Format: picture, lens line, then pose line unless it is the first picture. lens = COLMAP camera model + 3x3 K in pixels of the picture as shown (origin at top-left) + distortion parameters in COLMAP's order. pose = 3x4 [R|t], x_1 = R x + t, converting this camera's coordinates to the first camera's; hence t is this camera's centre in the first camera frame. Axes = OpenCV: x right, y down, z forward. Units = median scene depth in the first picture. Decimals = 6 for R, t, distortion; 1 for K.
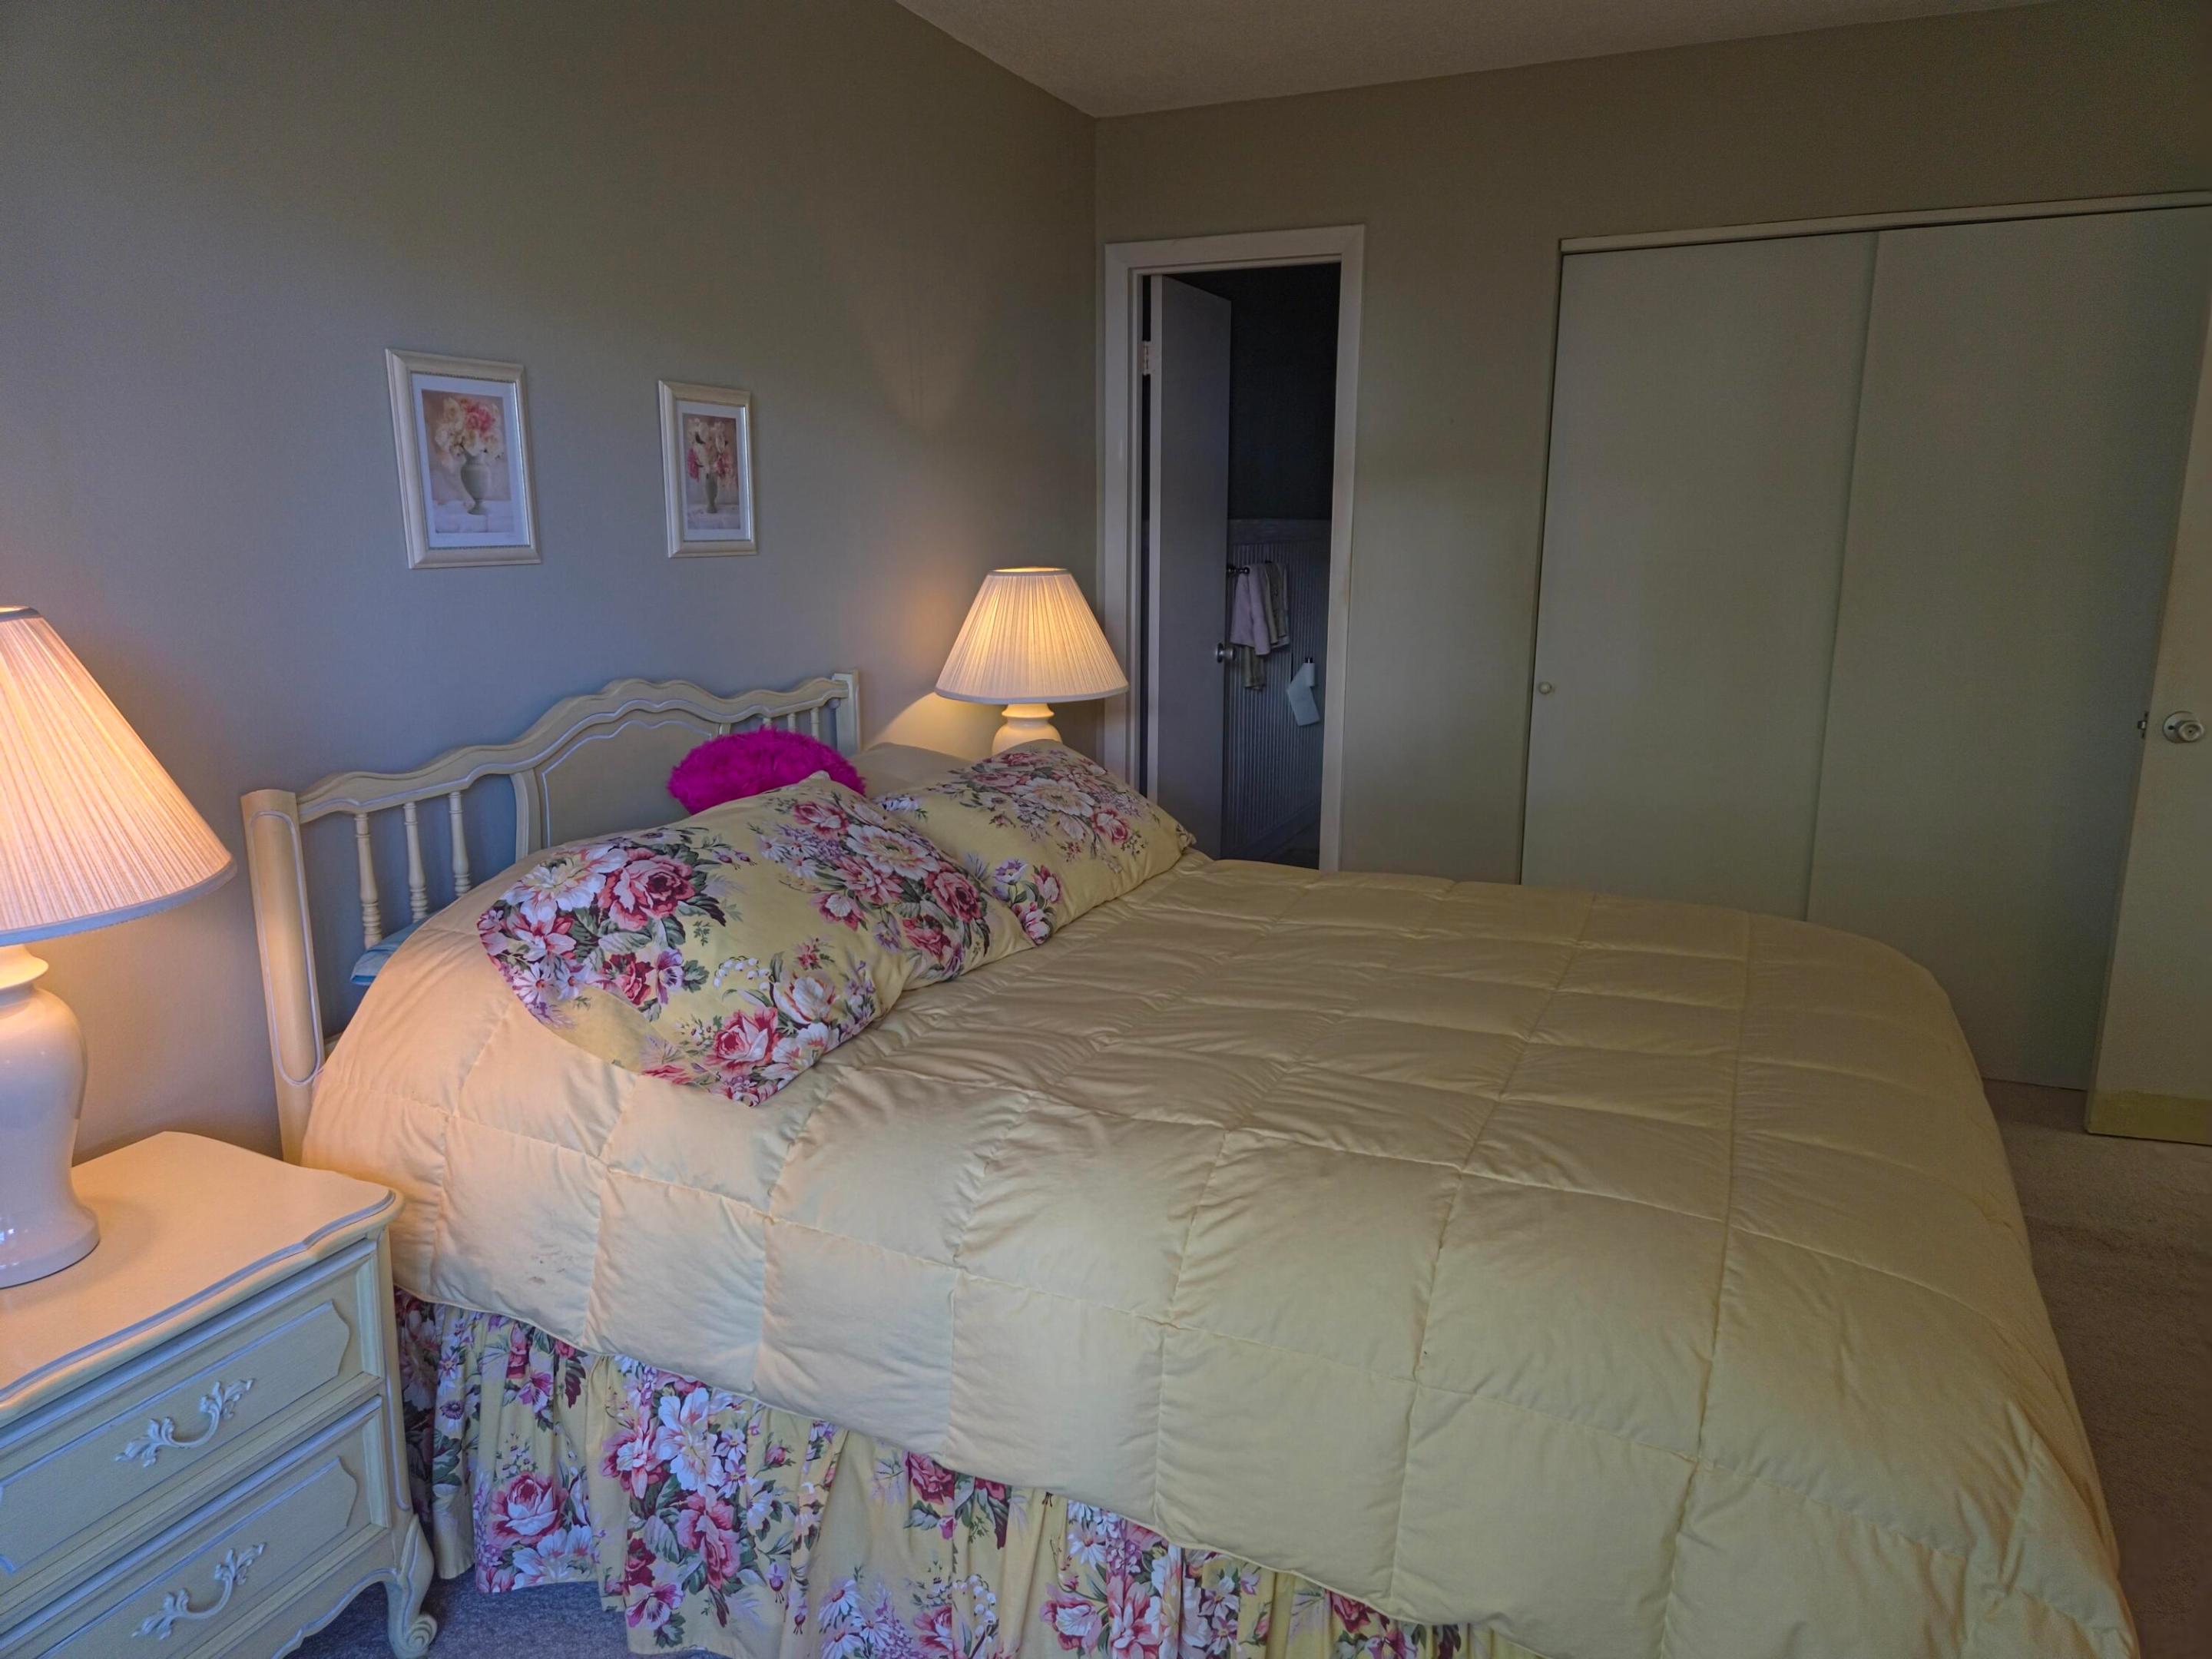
lens RADIAL K [[1504.2, 0, 1108.1], [0, 1504.2, 833.2], [0, 0, 1]] dist [0.072319, -0.053792]
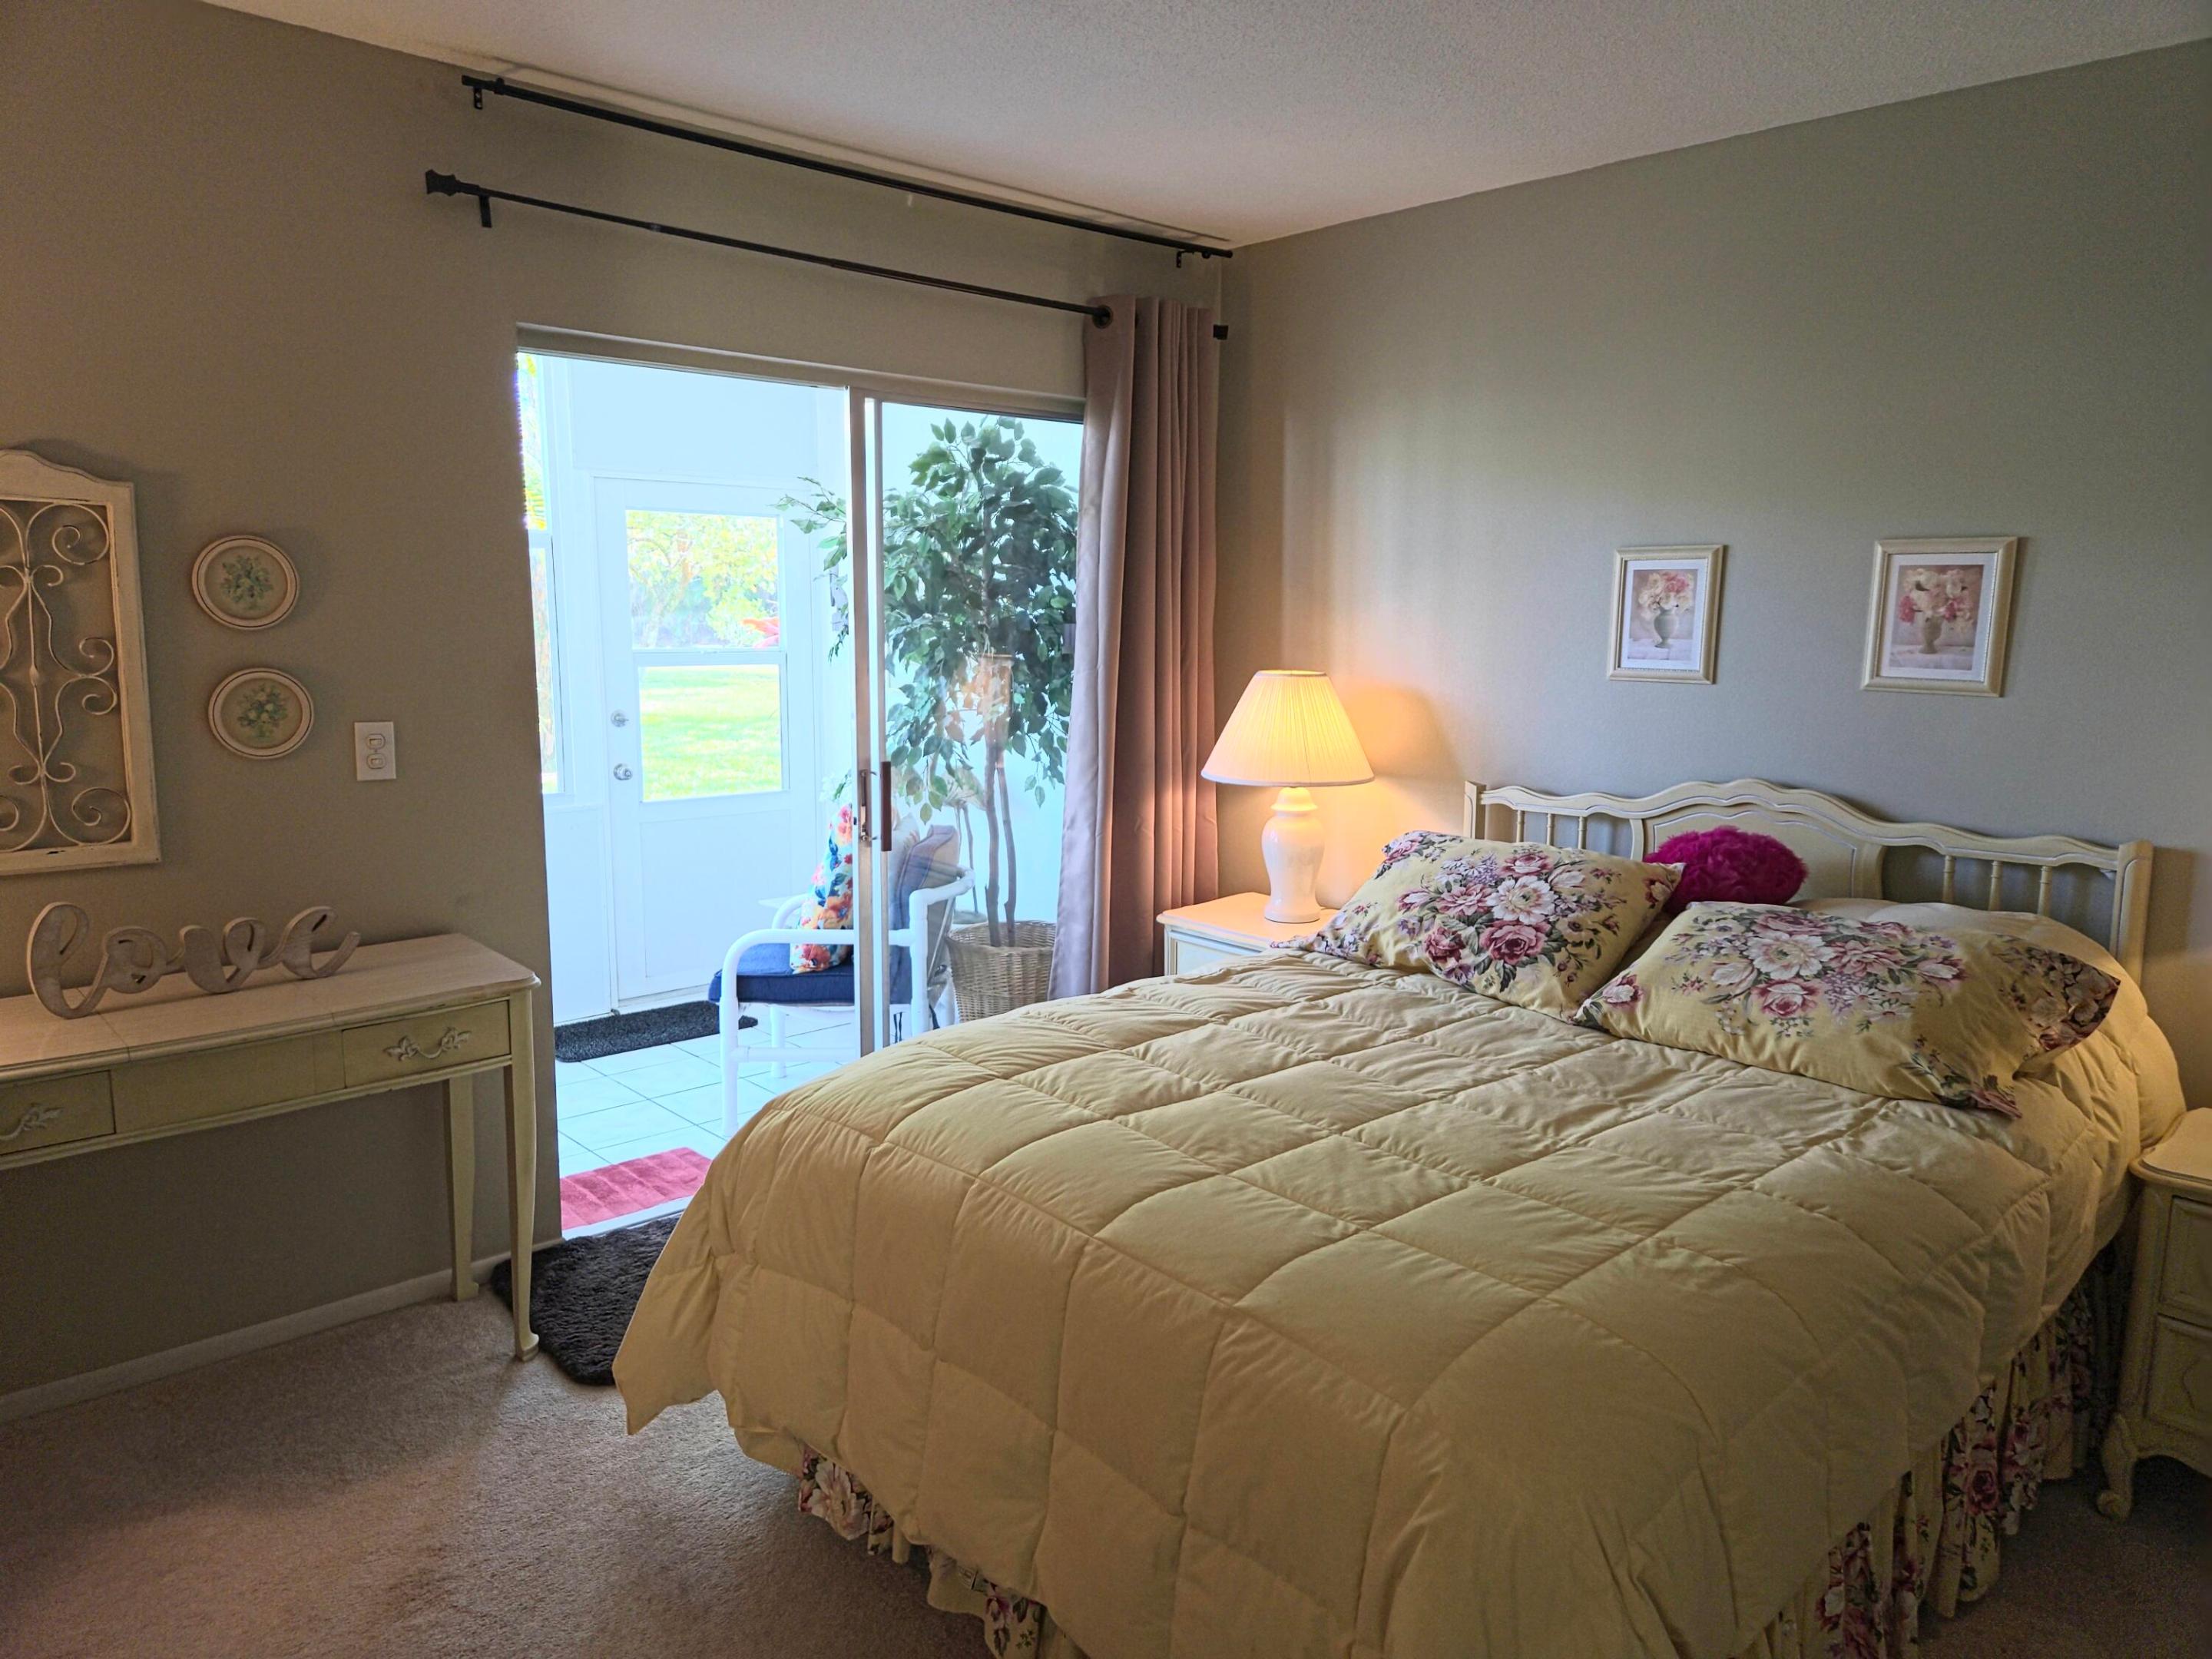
lens RADIAL K [[1504.2, 0, 1106.6], [0, 1504.2, 827.5], [0, 0, 1]] dist [0.072319, -0.053792]
pose [[-0.404404, 0.128903, -0.905451, 1.161595], [-0.203744, 0.952441, 0.226592, -0.264649], [0.891597, 0.276115, -0.358908, 1.083627]]
